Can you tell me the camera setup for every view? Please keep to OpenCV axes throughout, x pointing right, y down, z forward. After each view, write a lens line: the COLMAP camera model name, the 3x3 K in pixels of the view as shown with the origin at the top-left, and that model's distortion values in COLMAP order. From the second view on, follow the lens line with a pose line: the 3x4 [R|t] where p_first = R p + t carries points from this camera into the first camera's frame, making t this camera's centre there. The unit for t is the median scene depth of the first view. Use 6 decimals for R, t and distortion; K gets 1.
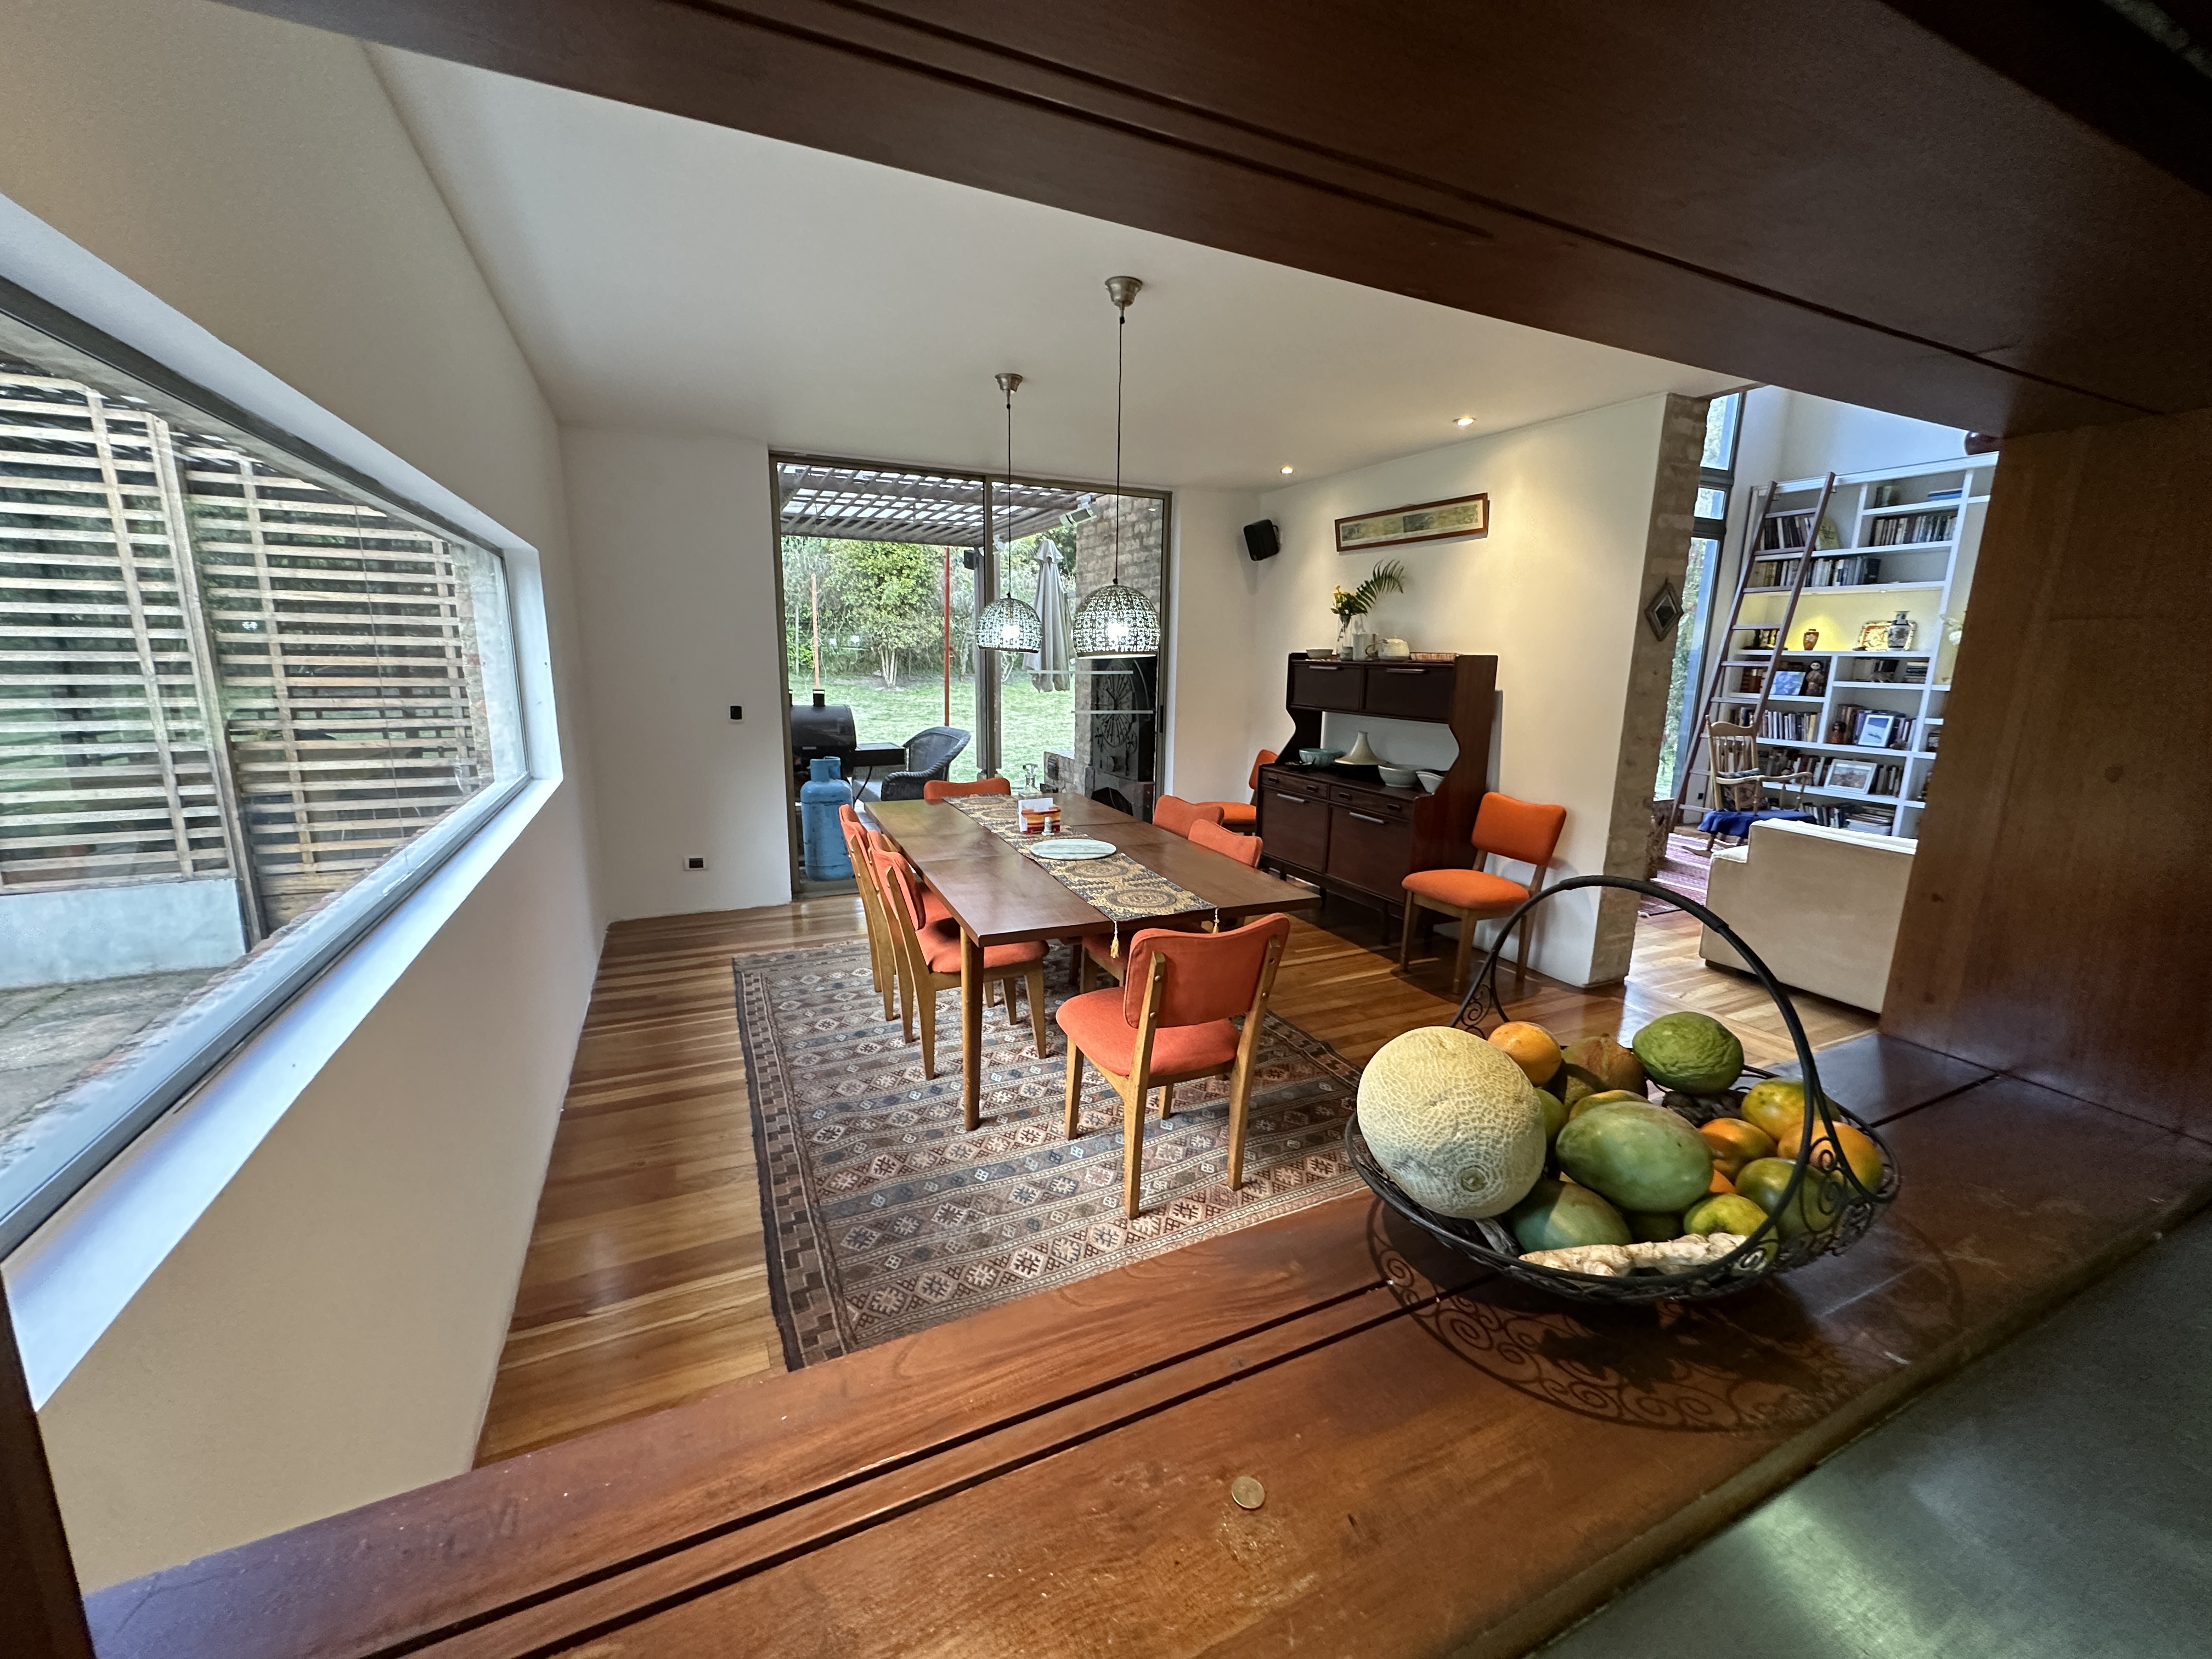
lens RADIAL K [[883.4, 0, 1105.5], [0, 883.4, 836.9], [0, 0, 1]] dist [0.001061, -0.000298]
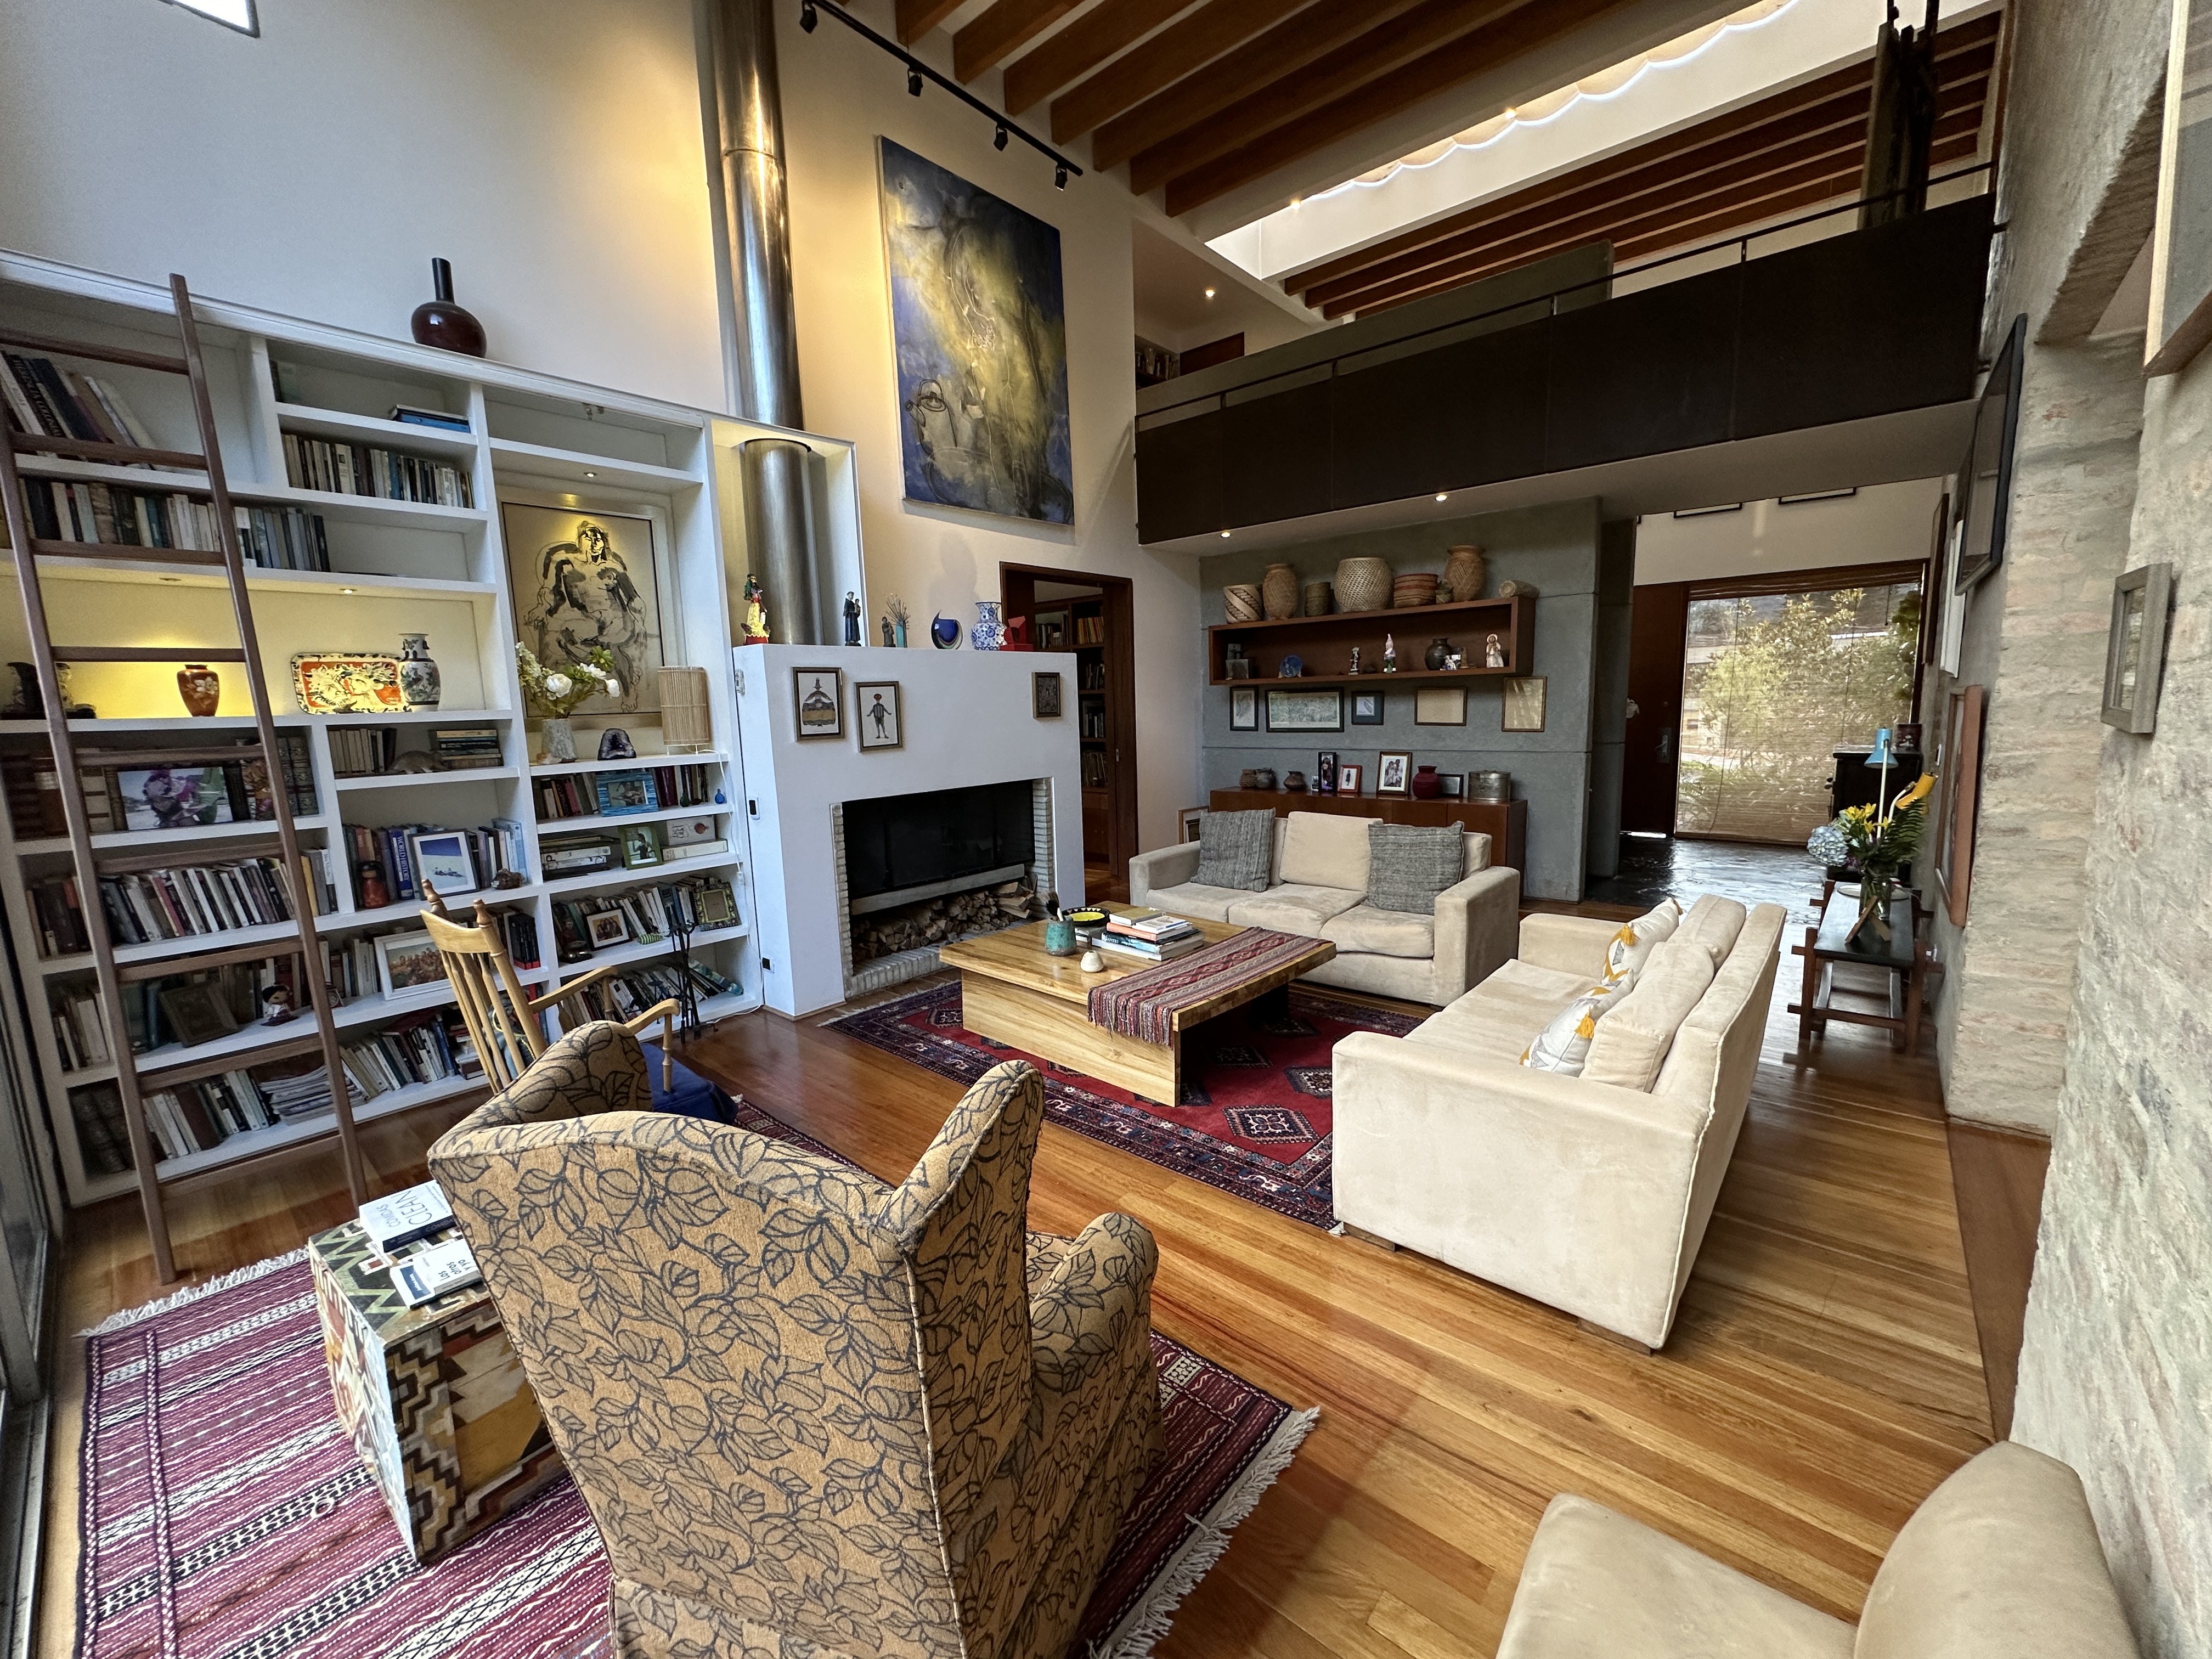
lens RADIAL K [[883.4, 0, 1106.8], [0, 883.4, 833.6], [0, 0, 1]] dist [0.001061, -0.000298]
pose [[-0.401707, -0.136776, 0.905497, 0.377300], [0.210302, 0.948579, 0.236580, -0.258190], [-0.891294, 0.285464, -0.352287, 1.213546]]
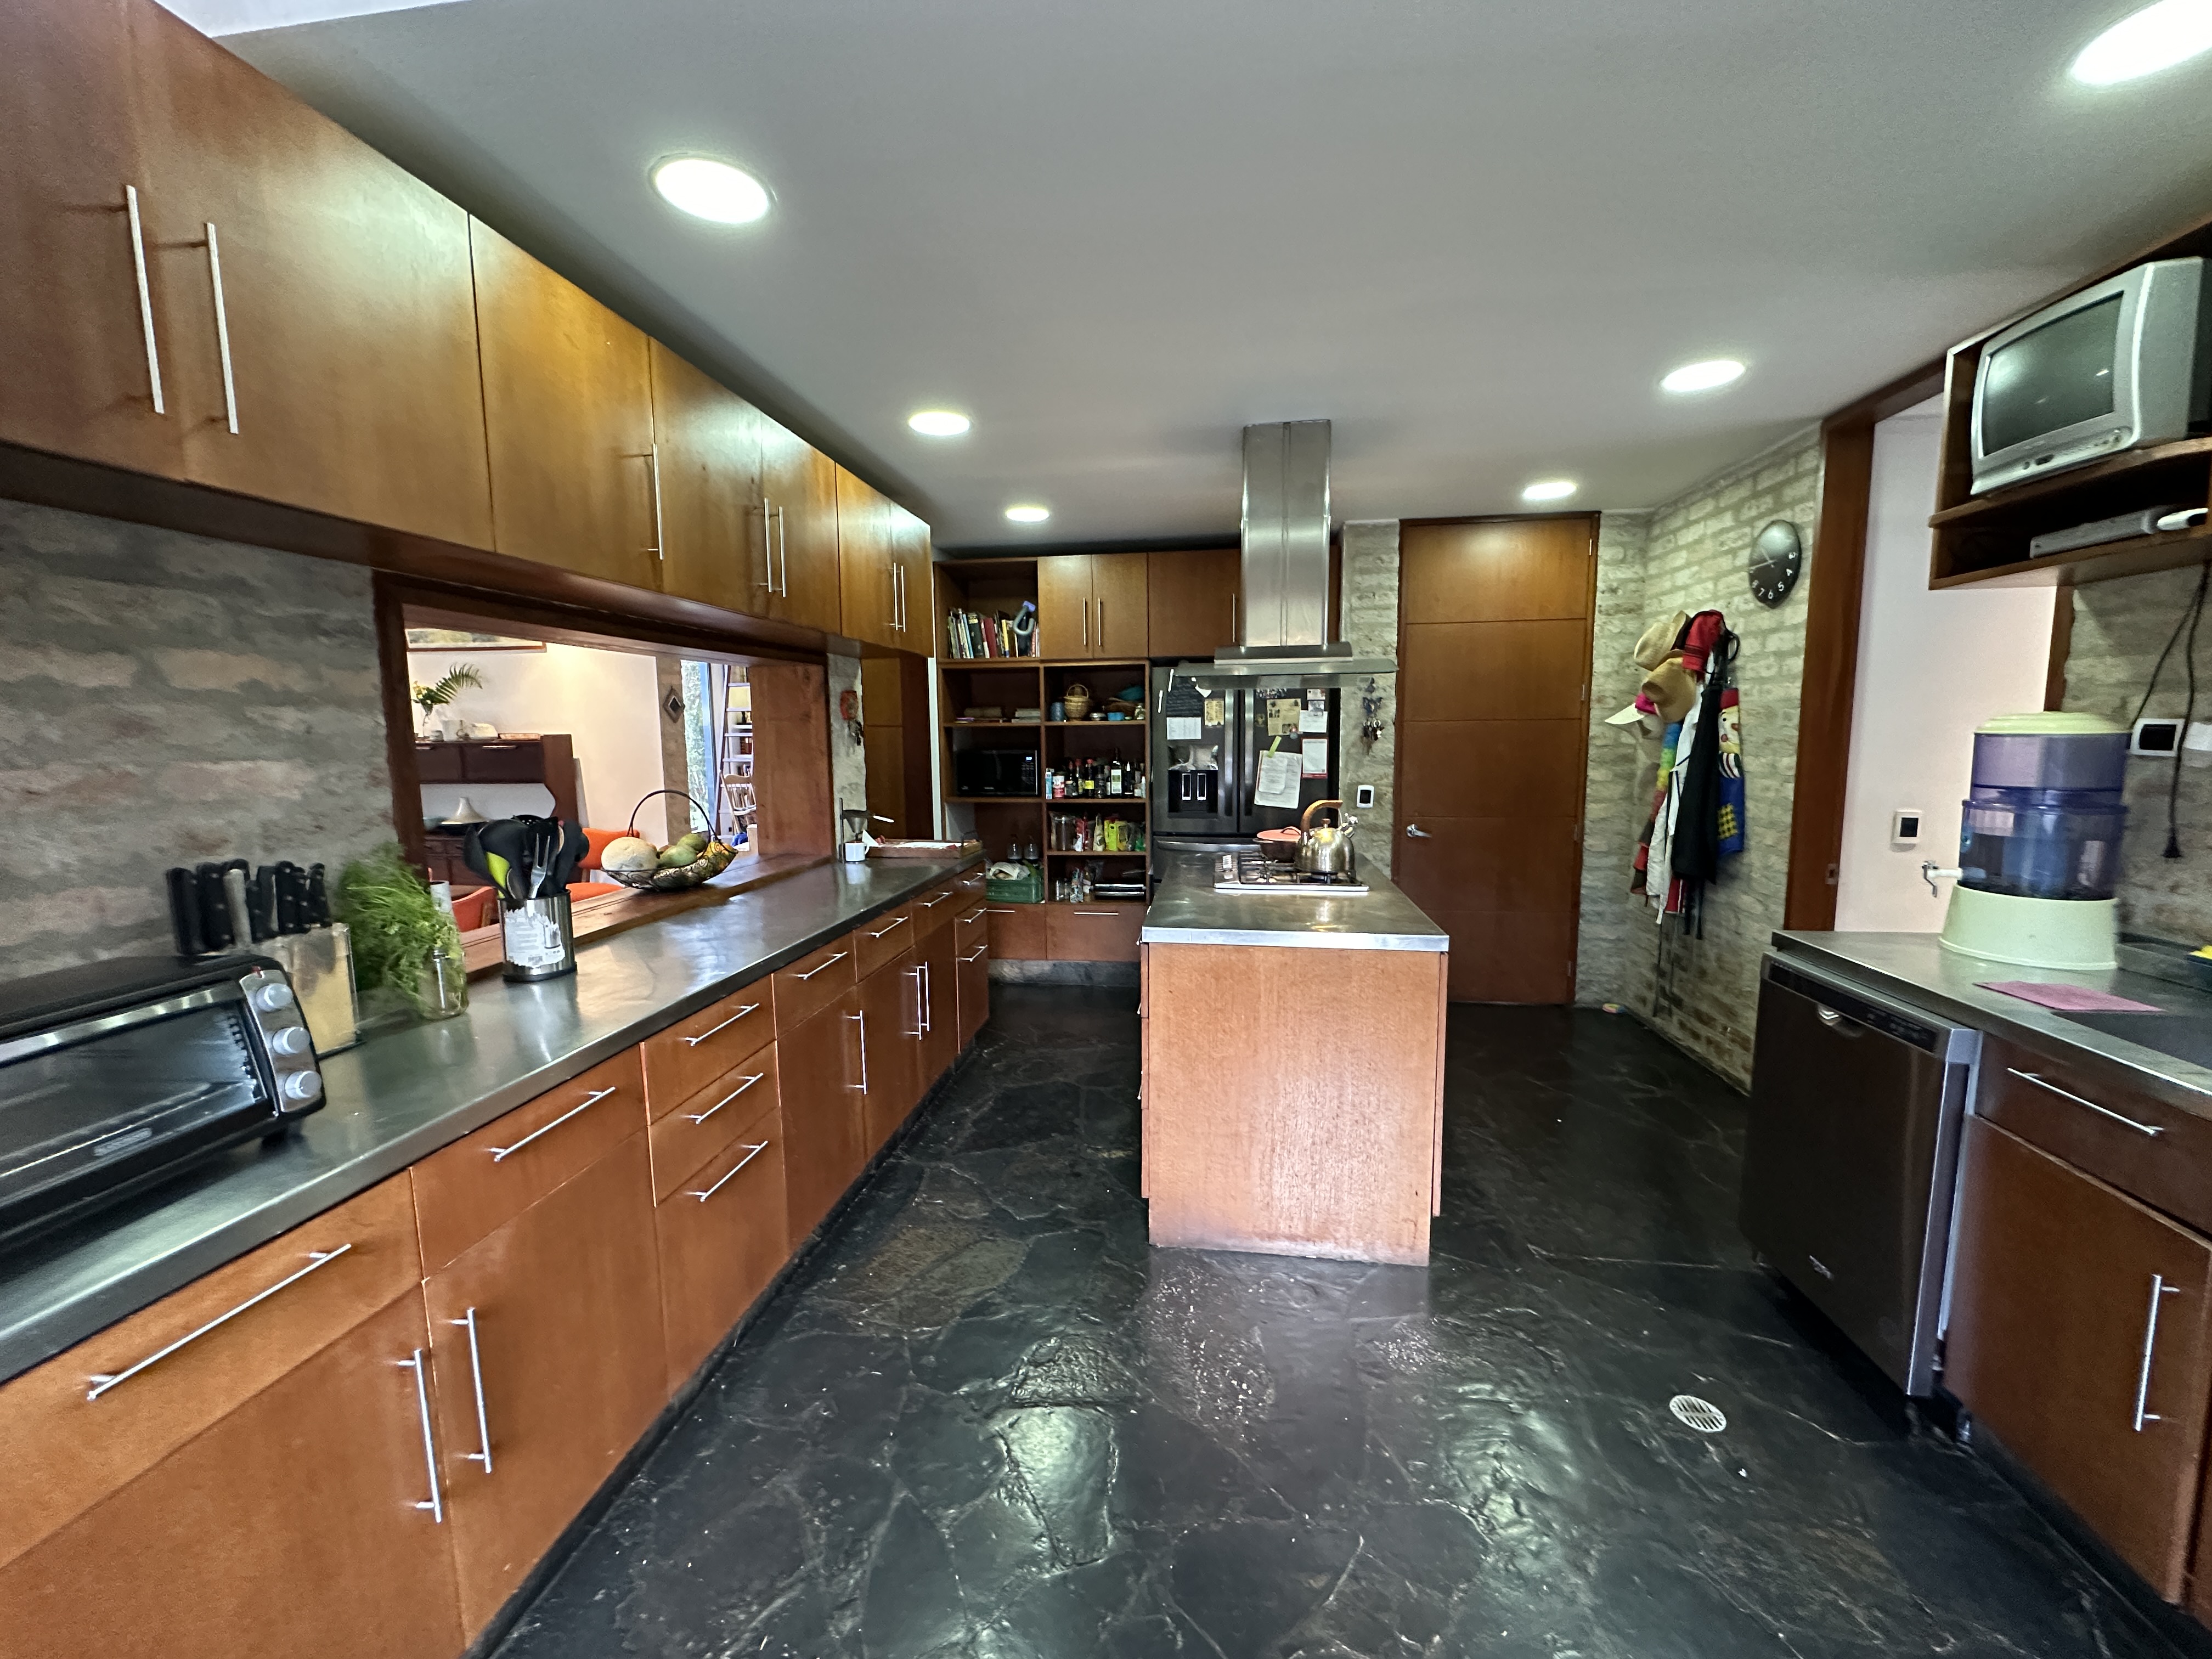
lens RADIAL K [[883.4, 0, 1099.8], [0, 883.4, 832.7], [0, 0, 1]] dist [0.001061, -0.000298]
pose [[0.552260, -0.121186, 0.824817, -0.255770], [0.192128, 0.981247, 0.015530, 0.084822], [-0.811231, 0.149894, 0.565186, -0.433706]]
